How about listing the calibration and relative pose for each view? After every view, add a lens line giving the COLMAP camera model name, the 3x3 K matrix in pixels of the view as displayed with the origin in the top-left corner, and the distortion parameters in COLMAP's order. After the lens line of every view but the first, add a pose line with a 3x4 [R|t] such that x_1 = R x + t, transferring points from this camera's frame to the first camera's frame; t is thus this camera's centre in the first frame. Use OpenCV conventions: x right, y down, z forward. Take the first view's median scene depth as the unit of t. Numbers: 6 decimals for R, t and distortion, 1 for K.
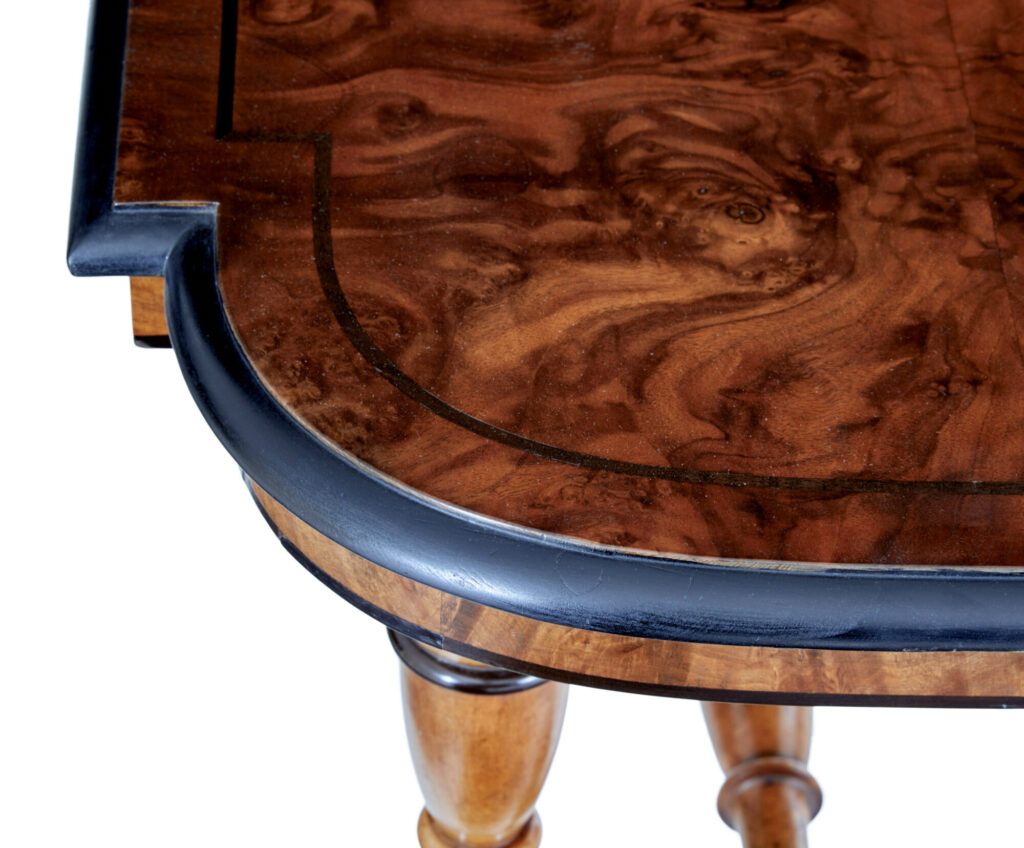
lens RADIAL K [[3216.7, 0, 512.0], [0, 3216.7, 423.7], [0, 0, 1]] dist [-0.114576, 0.000000]
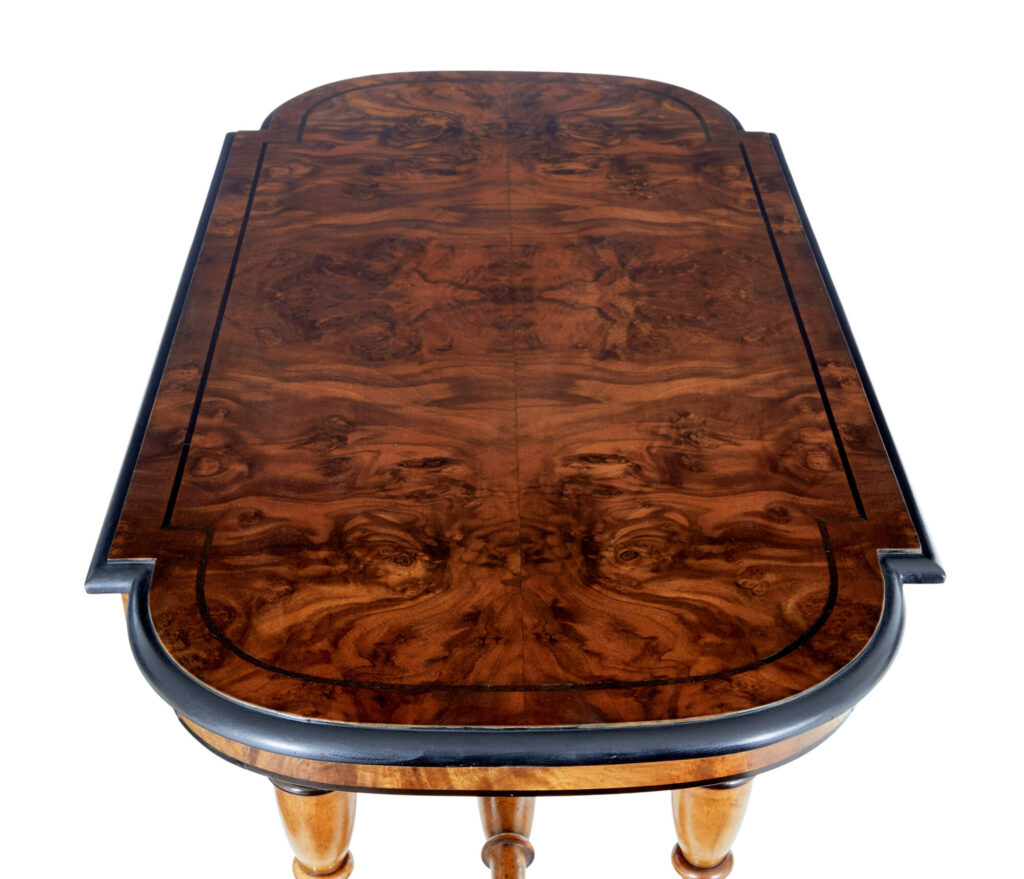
lens RADIAL K [[1560.4, 0, 512.0], [0, 1560.4, 440.0], [0, 0, 1]] dist [-0.058909, 0.000000]
pose [[0.999720, -0.013773, -0.019265, 0.169739], [0.010619, 0.987827, -0.155192, 0.016620], [0.021168, 0.154944, 0.987696, -0.028942]]
